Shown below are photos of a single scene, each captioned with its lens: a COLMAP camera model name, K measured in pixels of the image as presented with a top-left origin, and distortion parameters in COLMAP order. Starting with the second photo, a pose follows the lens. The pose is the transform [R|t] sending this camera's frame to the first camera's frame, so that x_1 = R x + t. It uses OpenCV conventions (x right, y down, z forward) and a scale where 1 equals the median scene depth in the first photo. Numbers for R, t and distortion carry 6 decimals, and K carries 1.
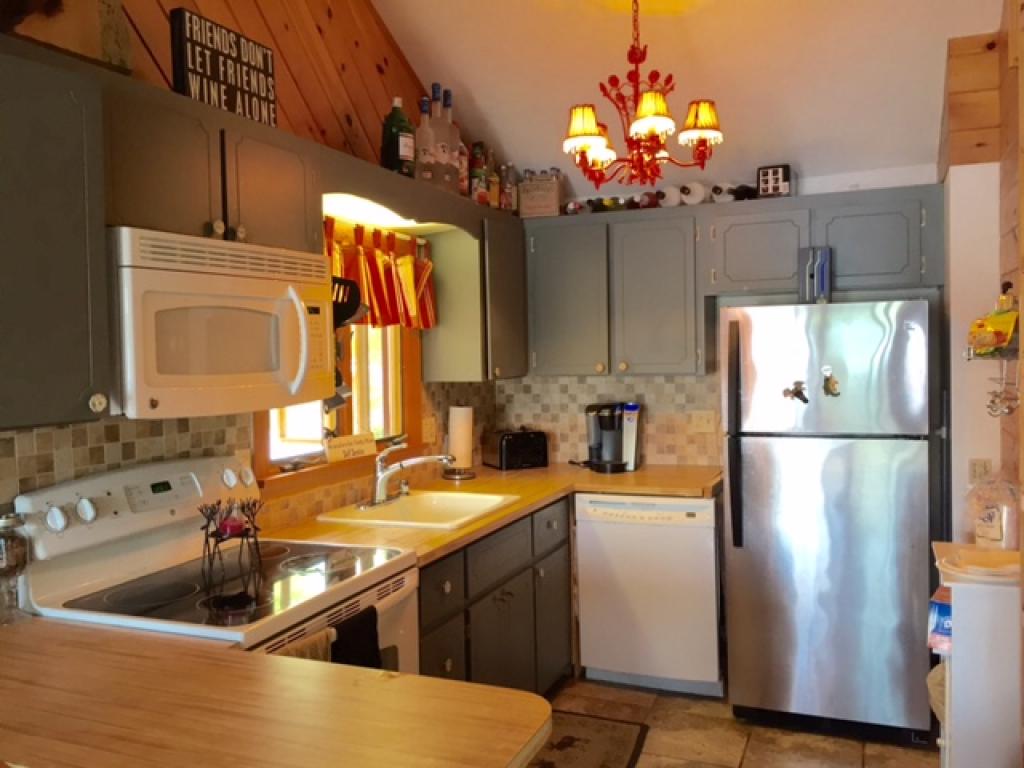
lens RADIAL K [[872.4, 0, 520.6], [0, 872.4, 380.5], [0, 0, 1]] dist [0.095409, -0.137960]
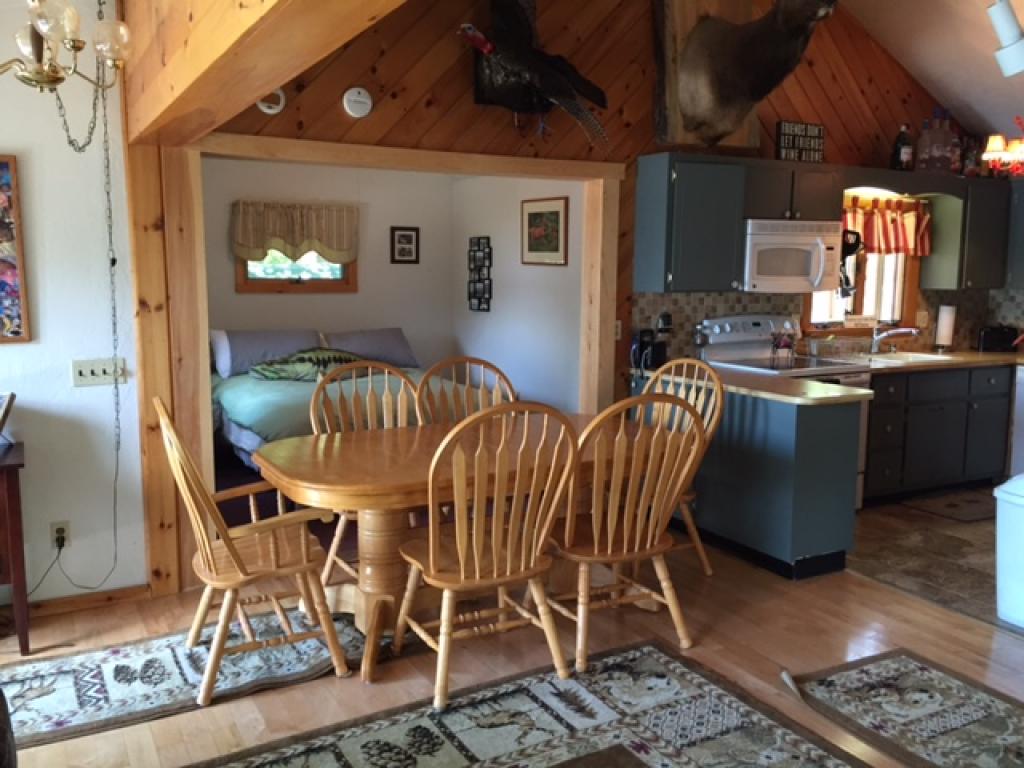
lens RADIAL K [[877.6, 0, 516.7], [0, 877.6, 377.0], [0, 0, 1]] dist [0.098616, -0.139784]
pose [[0.773970, 0.104273, -0.624578, 0.479577], [-0.048241, 0.993192, 0.106033, 0.033850], [0.631382, -0.051936, 0.773731, -1.013077]]
